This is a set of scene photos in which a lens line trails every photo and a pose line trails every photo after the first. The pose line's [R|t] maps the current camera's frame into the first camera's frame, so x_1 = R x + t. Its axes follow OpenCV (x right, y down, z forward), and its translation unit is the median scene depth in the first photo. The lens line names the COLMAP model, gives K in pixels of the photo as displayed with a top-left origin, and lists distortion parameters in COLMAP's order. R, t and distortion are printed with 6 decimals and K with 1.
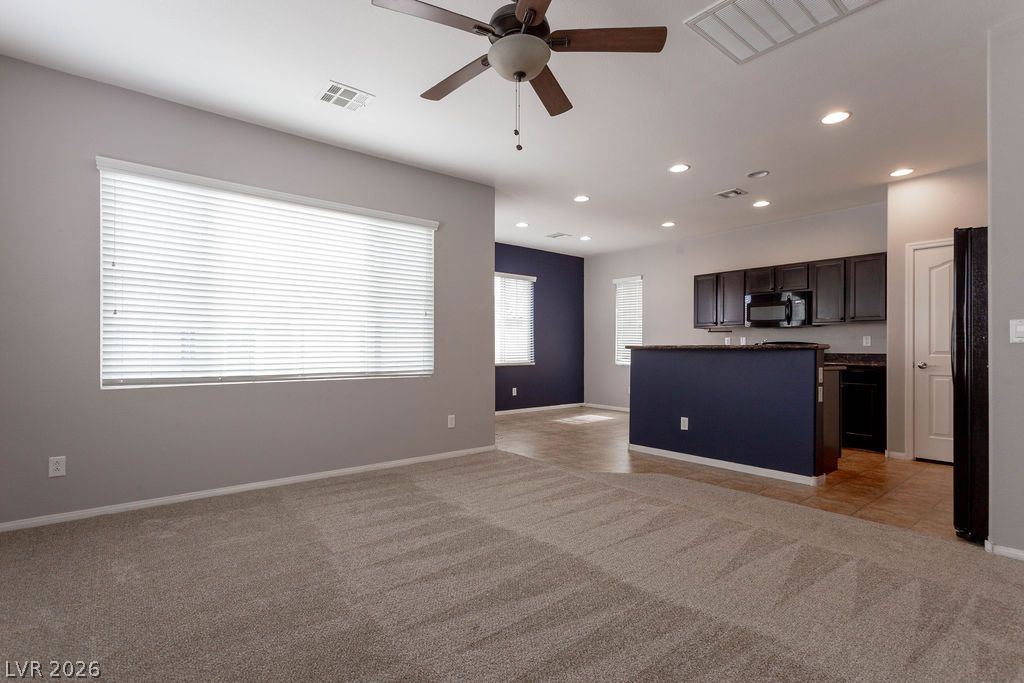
lens RADIAL K [[489.6, 0, 518.3], [0, 489.6, 342.3], [0, 0, 1]] dist [-0.001064, 0.001241]
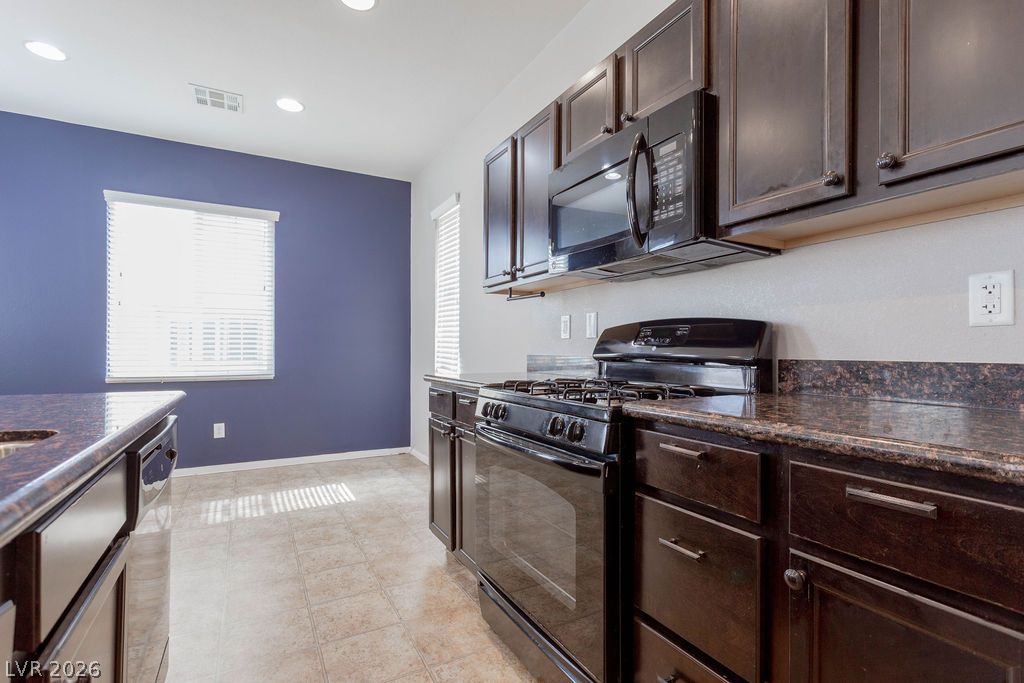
lens RADIAL K [[489.6, 0, 511.5], [0, 489.6, 351.0], [0, 0, 1]] dist [-0.001064, 0.001241]
pose [[0.981323, -0.001920, -0.192358, 0.666763], [0.005239, 0.999846, 0.016750, 0.016087], [0.192297, -0.017445, 0.981182, 0.915085]]
